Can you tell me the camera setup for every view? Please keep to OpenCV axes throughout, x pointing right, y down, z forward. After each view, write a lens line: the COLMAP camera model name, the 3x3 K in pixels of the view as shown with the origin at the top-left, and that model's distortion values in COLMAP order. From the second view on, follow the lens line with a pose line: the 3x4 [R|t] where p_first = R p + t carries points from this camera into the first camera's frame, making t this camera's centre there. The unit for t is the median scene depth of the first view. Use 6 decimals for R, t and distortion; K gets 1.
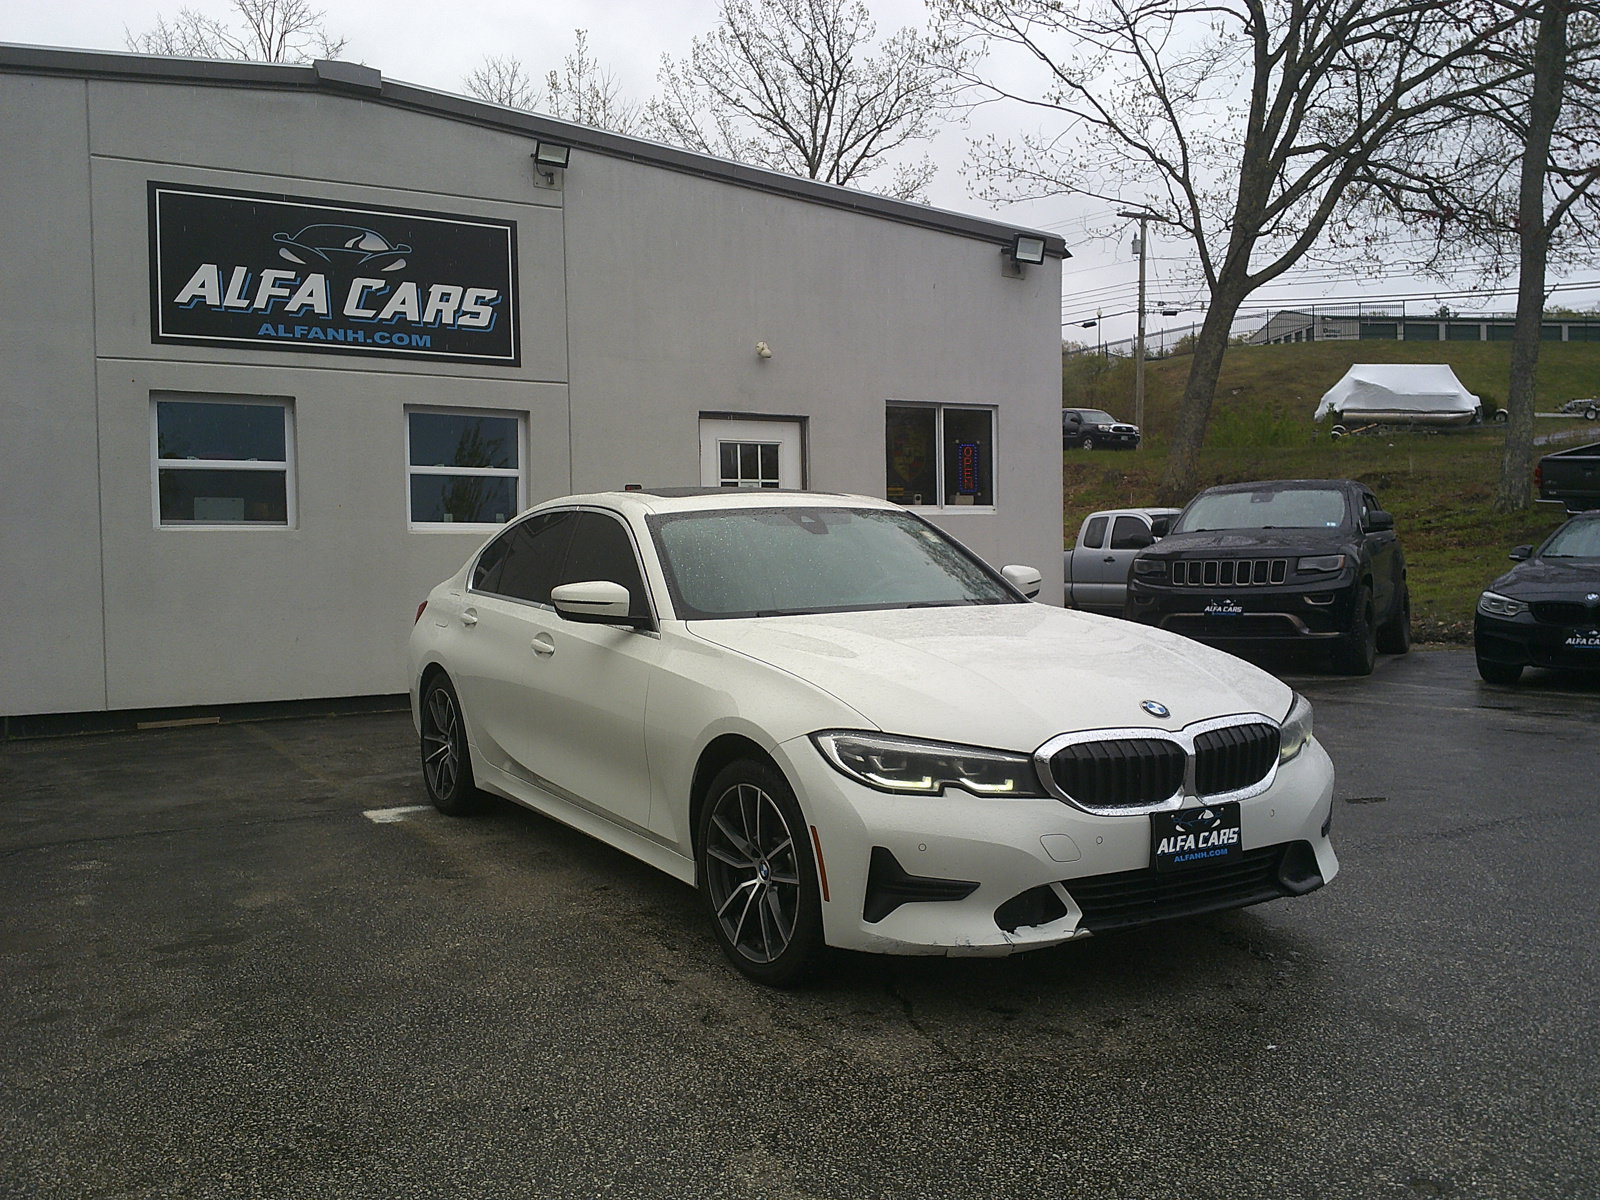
lens RADIAL K [[1487.0, 0, 801.0], [0, 1487.0, 623.3], [0, 0, 1]] dist [0.236278, -0.561390]
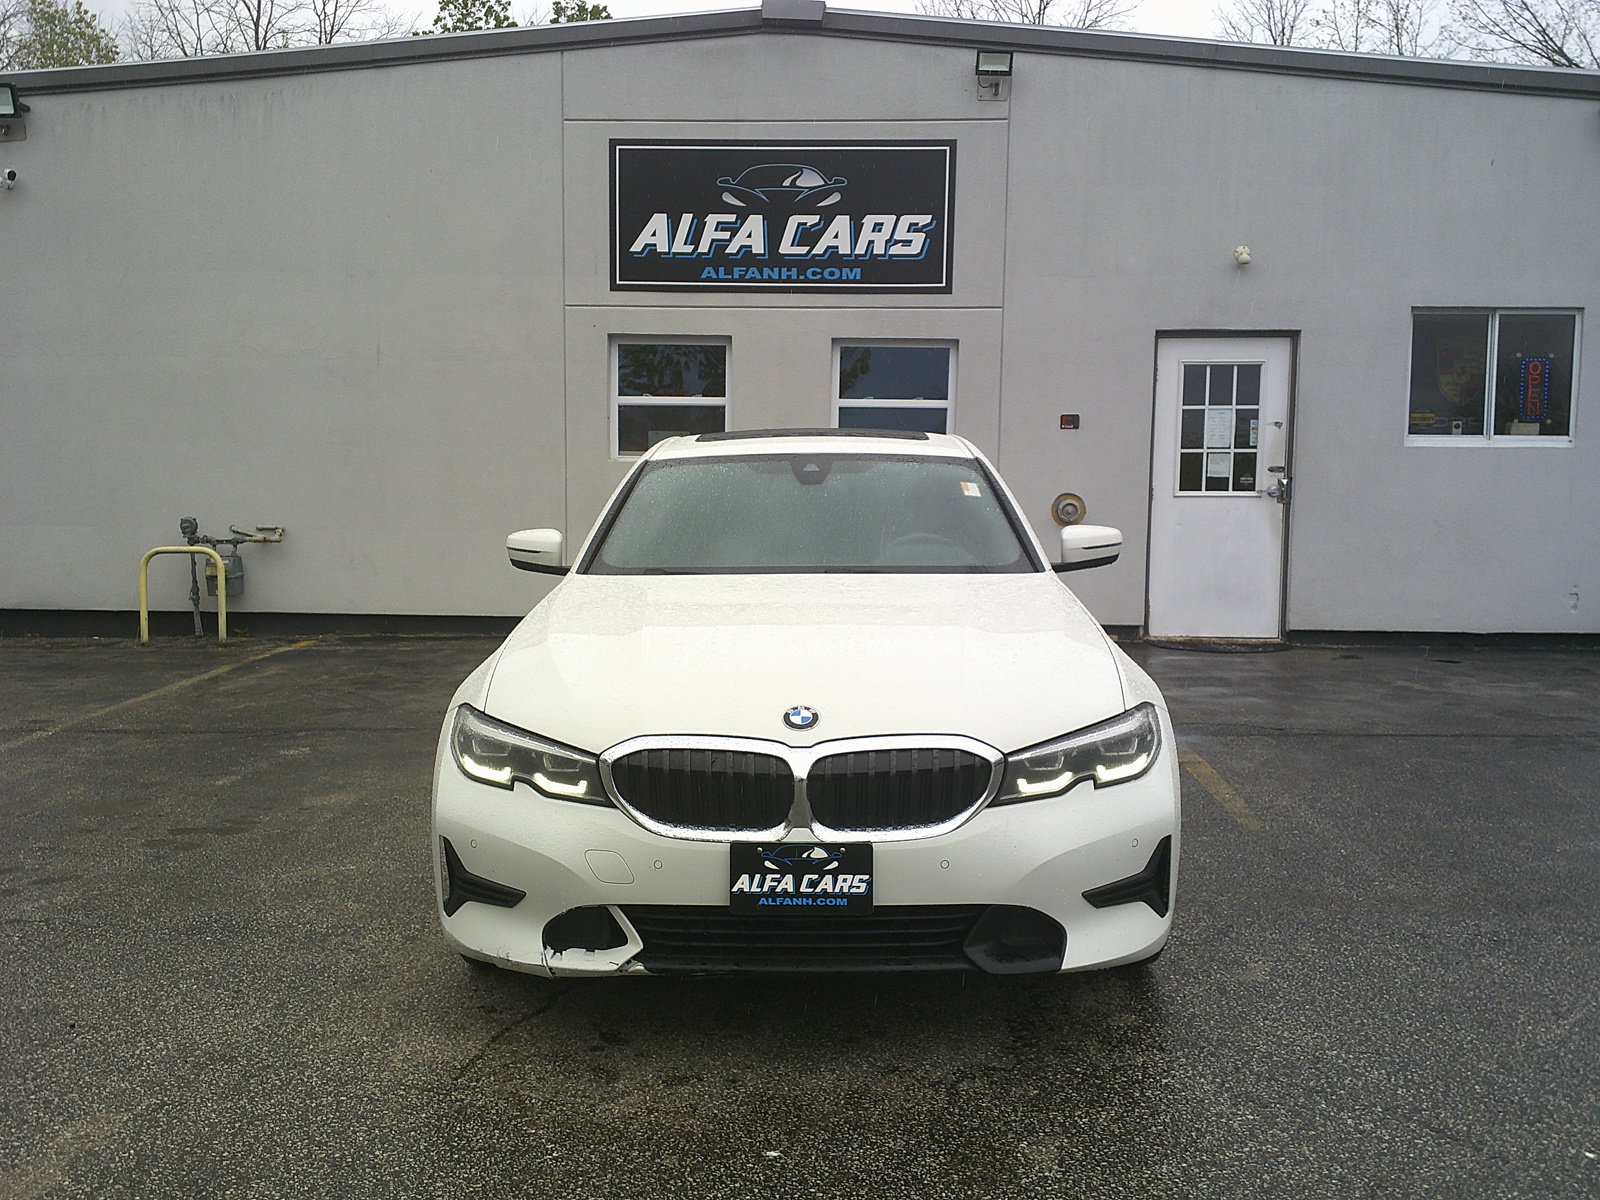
lens RADIAL K [[1487.0, 0, 801.0], [0, 1487.0, 623.3], [0, 0, 1]] dist [0.236278, -0.561390]
pose [[0.840782, 0.073952, -0.536299, 0.284616], [-0.044897, 0.996739, 0.067057, -0.020814], [0.539509, -0.032302, 0.841360, 0.135203]]
